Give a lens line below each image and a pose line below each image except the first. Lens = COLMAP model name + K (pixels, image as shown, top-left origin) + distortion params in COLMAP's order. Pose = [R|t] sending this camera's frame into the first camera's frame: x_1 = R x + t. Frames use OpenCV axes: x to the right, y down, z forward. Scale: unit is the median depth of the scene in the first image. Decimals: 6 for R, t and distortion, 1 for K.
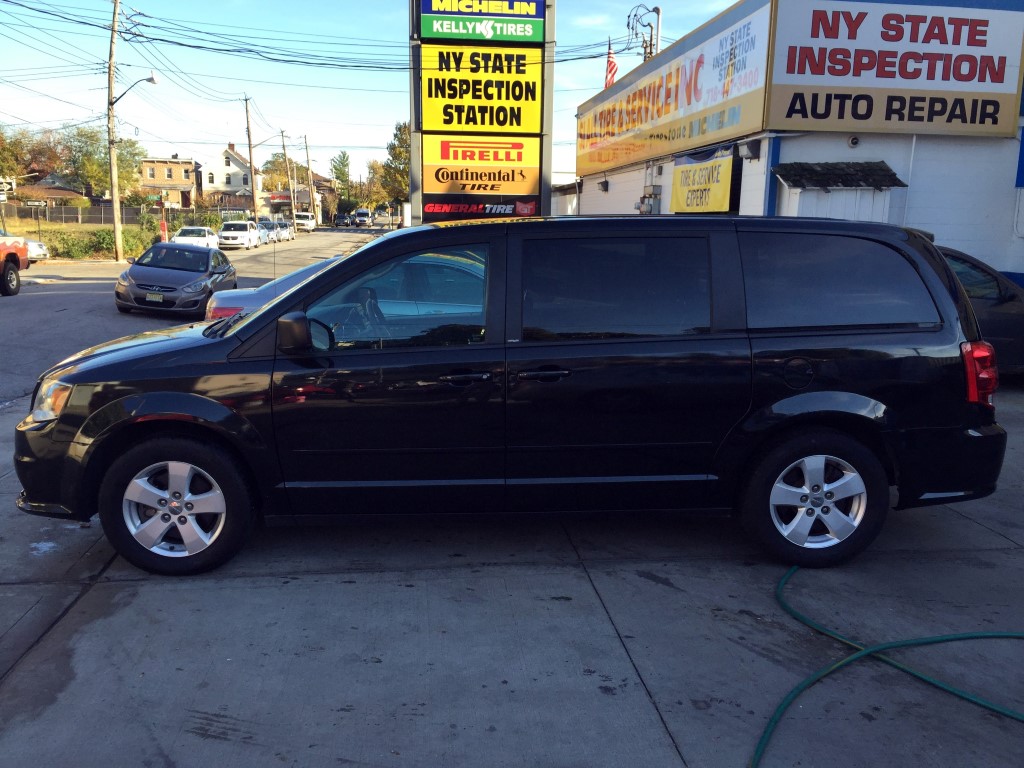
lens RADIAL K [[871.5, 0, 512.1], [0, 871.5, 390.3], [0, 0, 1]] dist [0.086169, -0.129655]
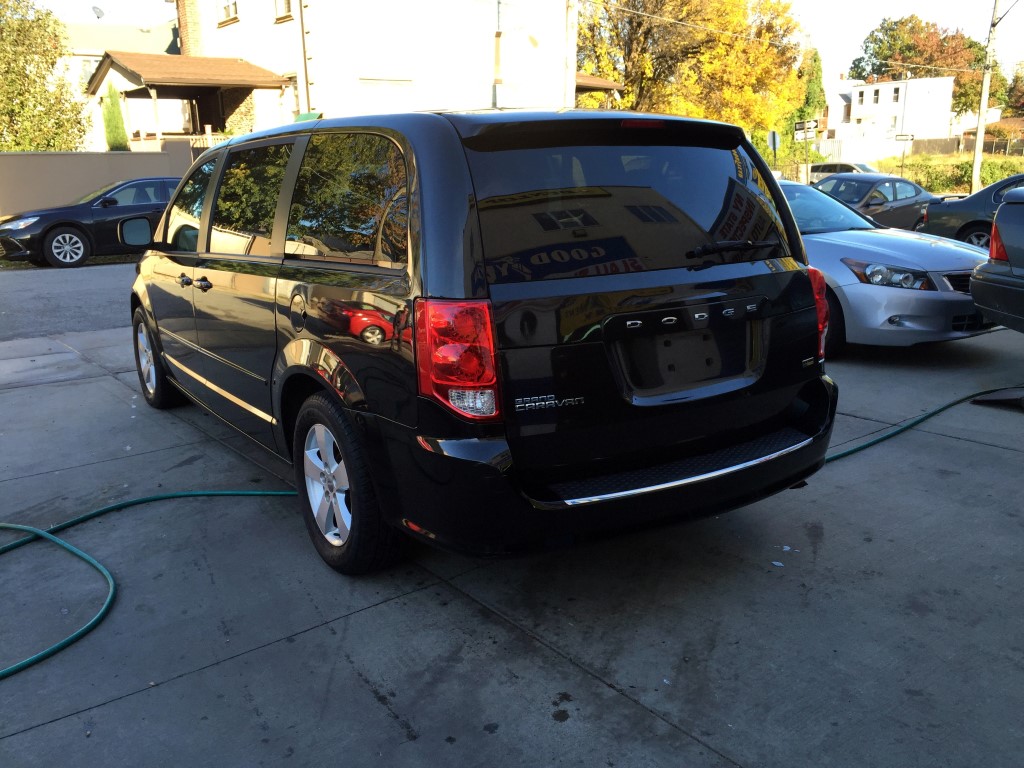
lens RADIAL K [[871.5, 0, 503.5], [0, 871.5, 389.8], [0, 0, 1]] dist [0.086169, -0.129655]
pose [[0.516116, 0.189561, -0.835279, 0.489779], [-0.131410, 0.981181, 0.141475, -0.032743], [0.846378, 0.036747, 0.531313, 0.280757]]
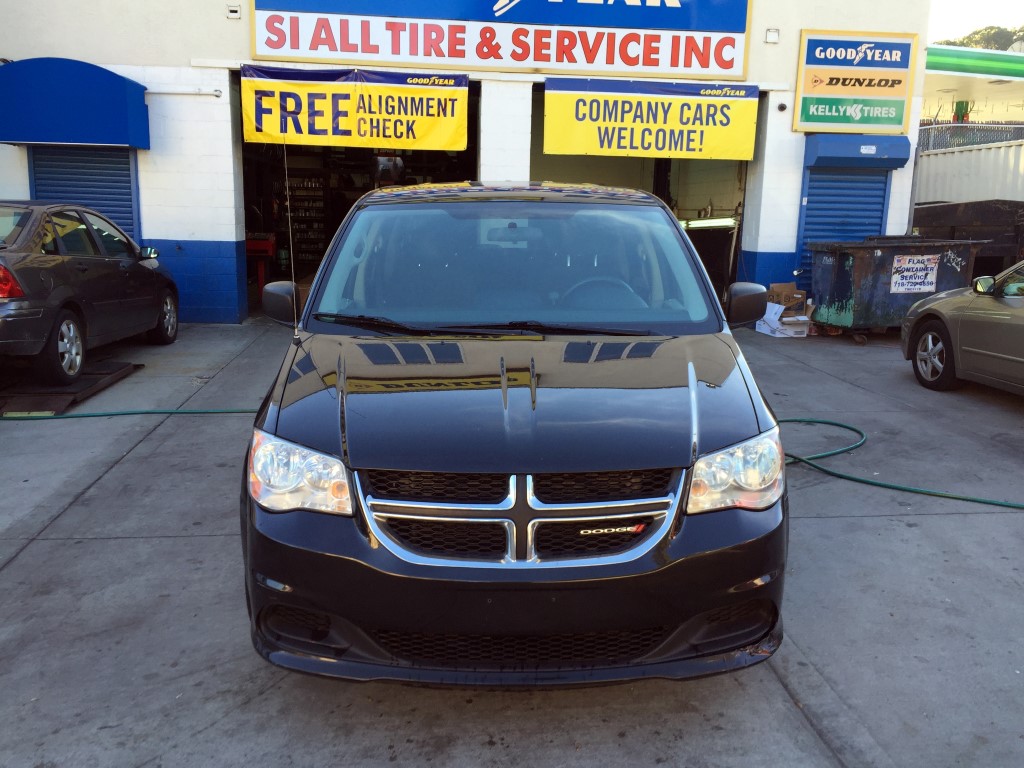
lens RADIAL K [[871.5, 0, 517.3], [0, 871.5, 384.2], [0, 0, 1]] dist [0.086169, -0.129655]
pose [[0.015660, -0.210867, 0.977389, -0.356940], [0.166904, 0.964346, 0.205379, -0.079245], [-0.985849, 0.159914, 0.050296, 0.435822]]
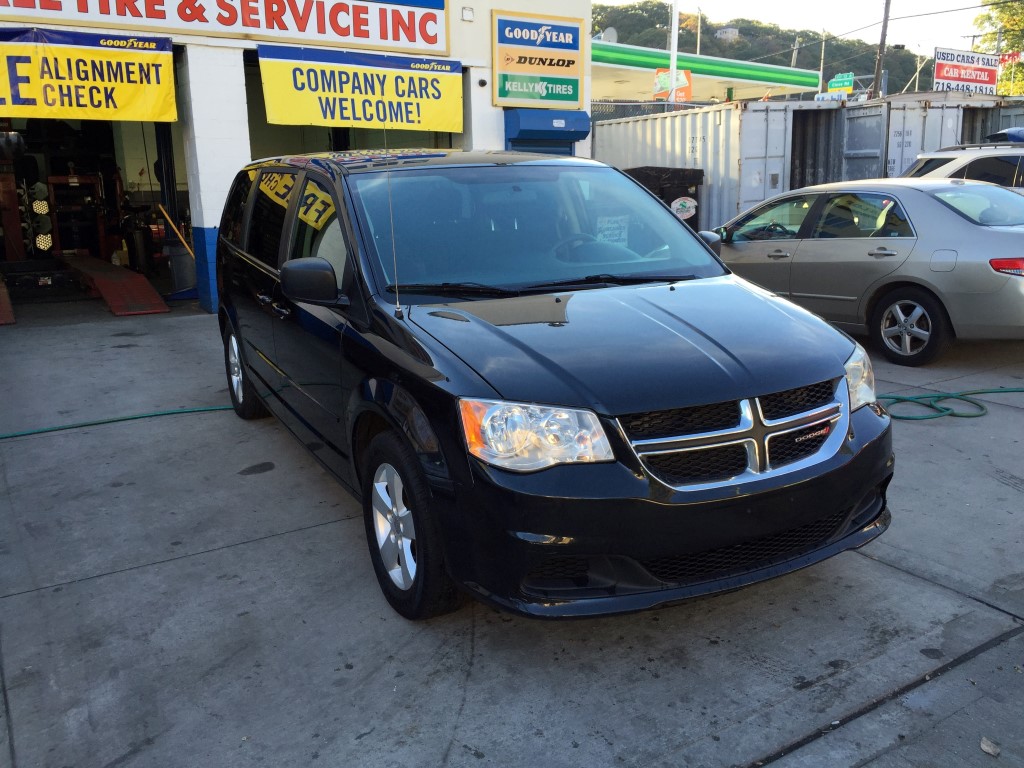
lens RADIAL K [[871.5, 0, 518.3], [0, 871.5, 384.5], [0, 0, 1]] dist [0.086169, -0.129655]
pose [[-0.431636, -0.207775, 0.877793, -0.338011], [0.174868, 0.935377, 0.307394, -0.105011], [-0.884936, 0.286180, -0.367409, 0.601530]]
